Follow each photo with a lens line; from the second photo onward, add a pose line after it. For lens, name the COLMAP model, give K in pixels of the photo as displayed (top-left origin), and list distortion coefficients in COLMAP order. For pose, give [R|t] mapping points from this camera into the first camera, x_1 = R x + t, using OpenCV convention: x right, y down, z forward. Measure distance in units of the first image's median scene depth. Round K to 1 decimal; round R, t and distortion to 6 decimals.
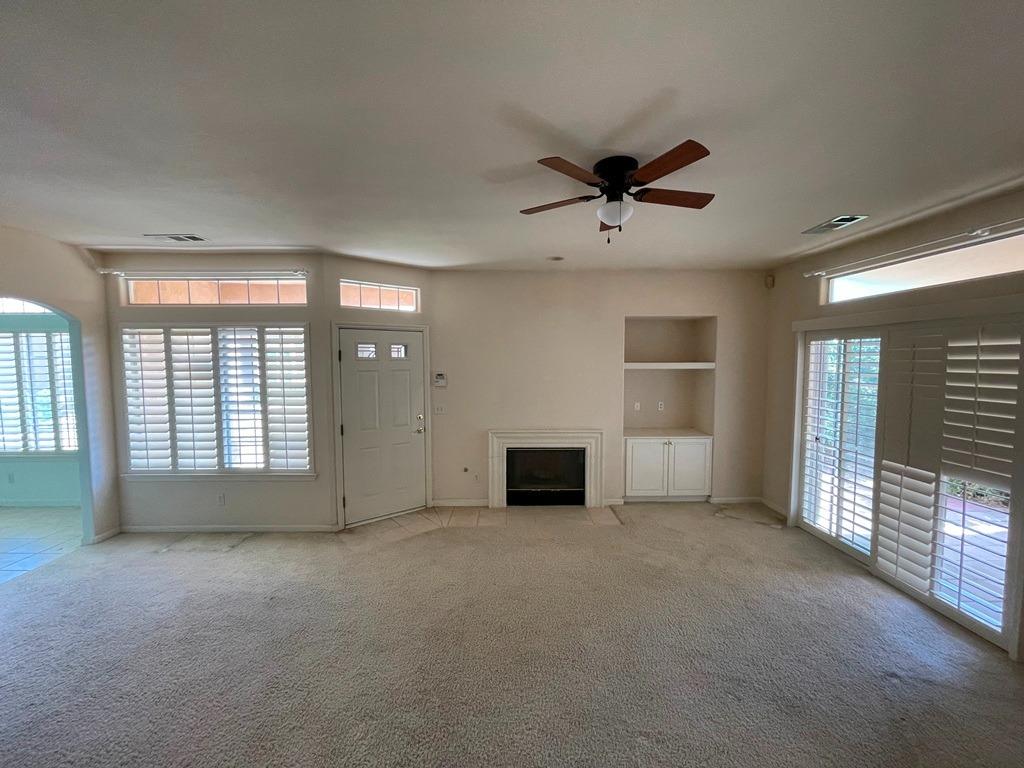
lens RADIAL K [[415.4, 0, 512.0], [0, 415.4, 384.0], [0, 0, 1]] dist [0.010148, -0.000047]
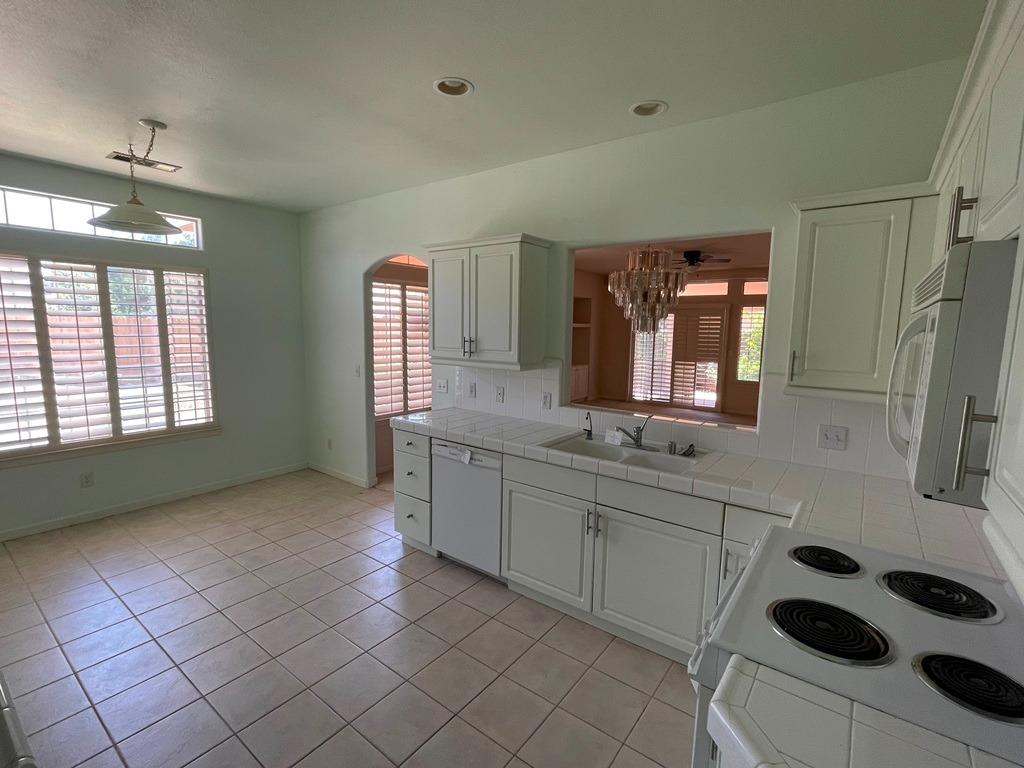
lens RADIAL K [[474.6, 0, 512.0], [0, 474.6, 384.0], [0, 0, 1]] dist [-0.003991, -0.000324]
pose [[0.614513, -0.085857, 0.784221, -1.372838], [0.031763, 0.995947, 0.084148, 0.027390], [-0.788267, -0.026801, 0.614749, -0.006809]]
